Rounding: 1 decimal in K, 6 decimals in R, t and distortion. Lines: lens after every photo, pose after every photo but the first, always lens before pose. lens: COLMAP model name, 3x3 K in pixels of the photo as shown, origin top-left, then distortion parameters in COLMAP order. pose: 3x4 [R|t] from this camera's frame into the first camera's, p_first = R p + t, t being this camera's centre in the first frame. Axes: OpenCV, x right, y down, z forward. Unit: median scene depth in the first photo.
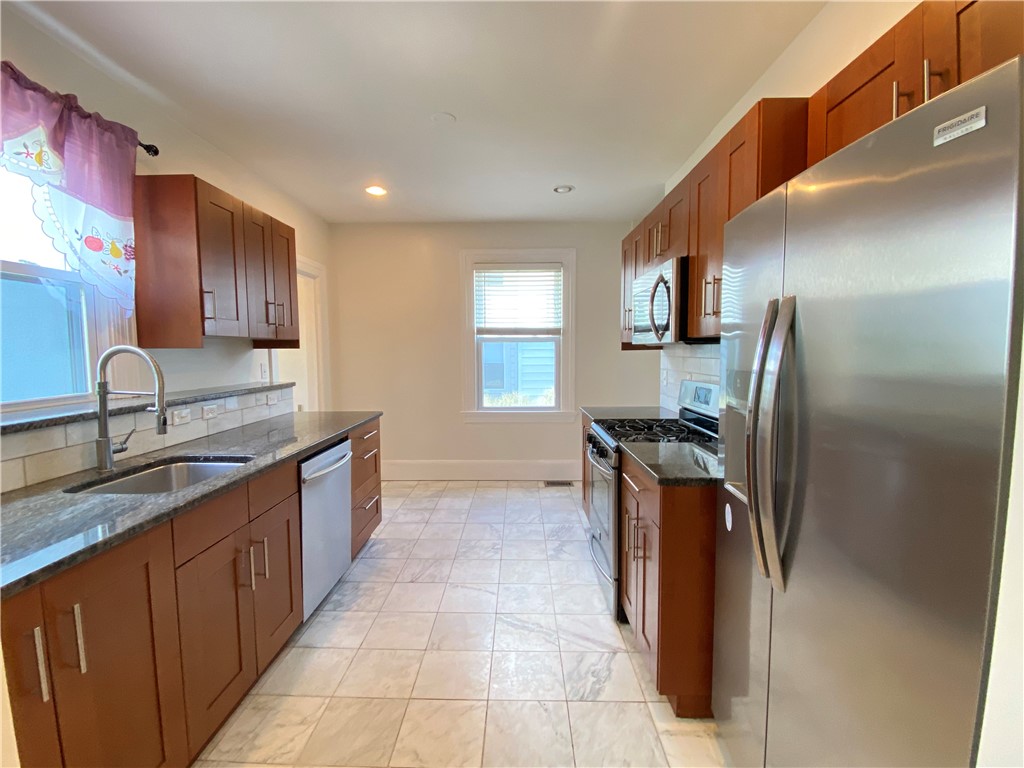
lens RADIAL K [[444.7, 0, 512.0], [0, 444.7, 384.0], [0, 0, 1]] dist [-0.000161, -0.000049]
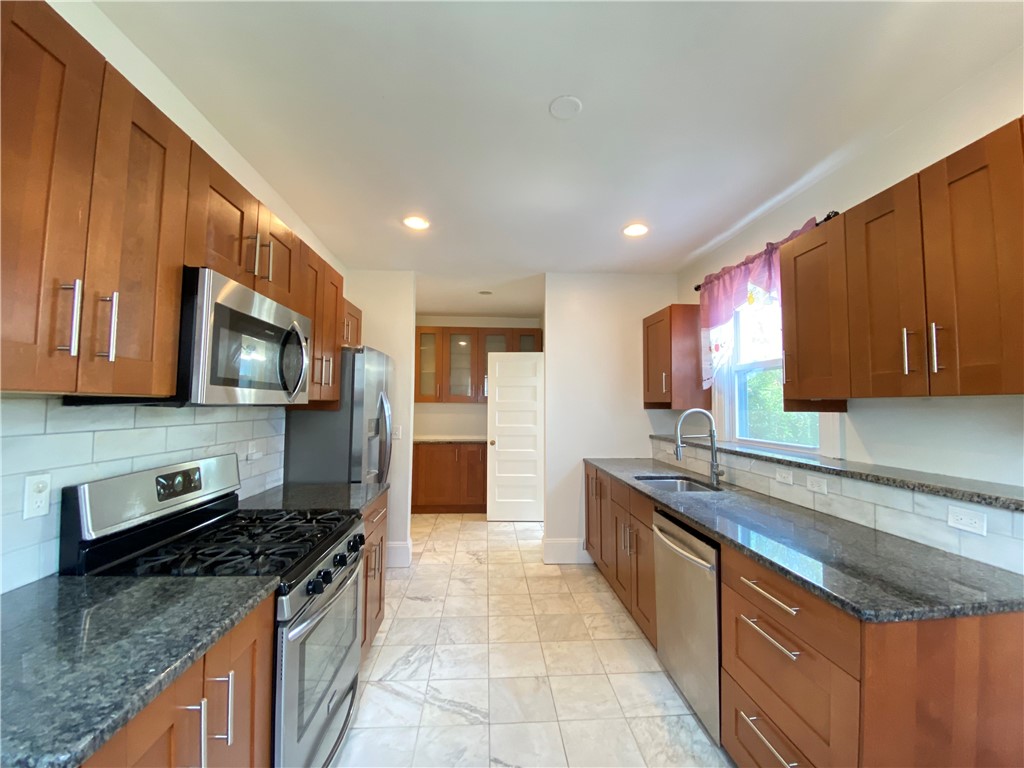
lens RADIAL K [[416.5, 0, 512.0], [0, 416.5, 384.0], [0, 0, 1]] dist [0.061375, -0.000146]
pose [[-0.996379, -0.004117, -0.084921, -0.006840], [-0.006672, 0.999533, 0.029826, -0.182975], [0.084759, 0.030285, -0.995941, 2.099303]]
